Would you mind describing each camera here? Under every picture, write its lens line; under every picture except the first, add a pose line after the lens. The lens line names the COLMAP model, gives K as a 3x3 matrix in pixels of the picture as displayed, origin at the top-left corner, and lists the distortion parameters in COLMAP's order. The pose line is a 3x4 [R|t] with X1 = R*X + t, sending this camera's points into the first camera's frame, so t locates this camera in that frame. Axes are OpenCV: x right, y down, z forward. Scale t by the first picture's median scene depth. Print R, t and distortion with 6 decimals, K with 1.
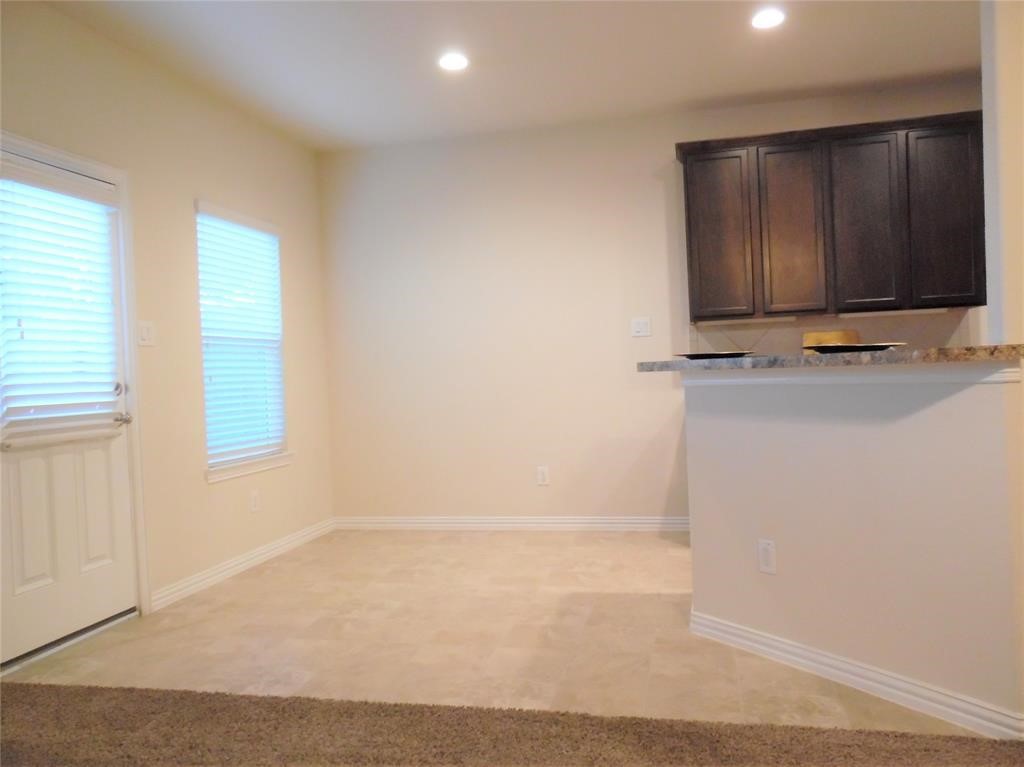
lens RADIAL K [[807.7, 0, 510.9], [0, 807.7, 368.0], [0, 0, 1]] dist [0.039770, 0.004314]
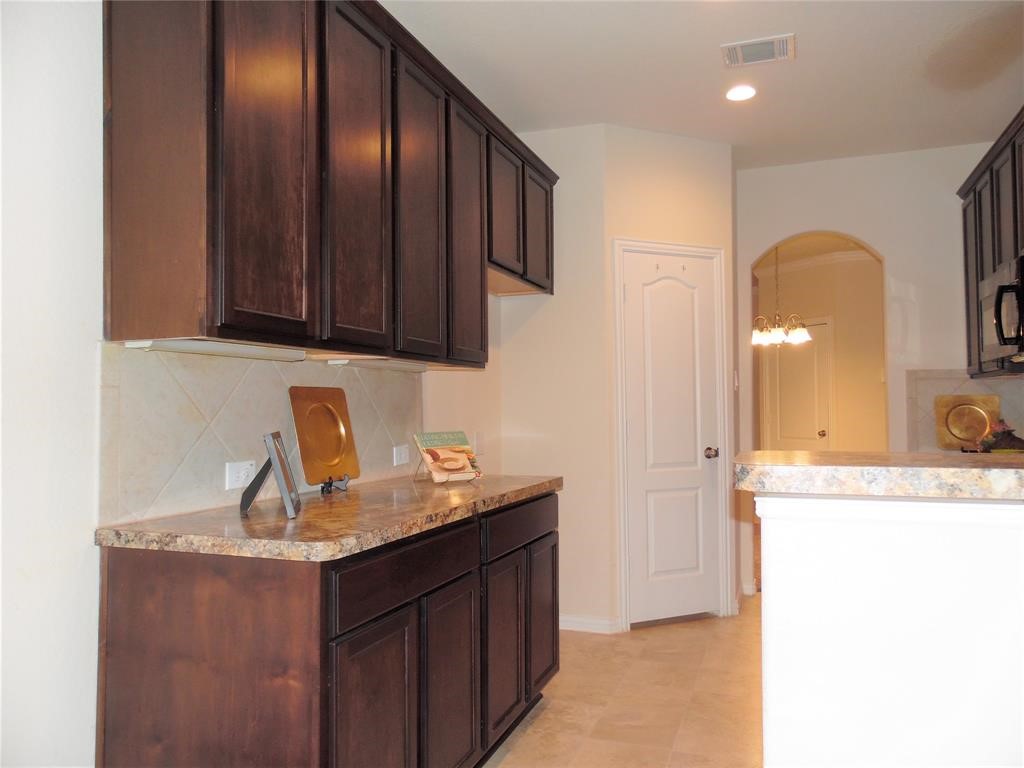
lens RADIAL K [[765.6, 0, 512.0], [0, 765.6, 384.0], [0, 0, 1]] dist [-0.005734, 0.047937]
pose [[0.125573, 0.076705, 0.989115, -0.167356], [-0.002792, 0.997030, -0.076964, -0.015603], [-0.992080, 0.006903, 0.125414, 1.337368]]
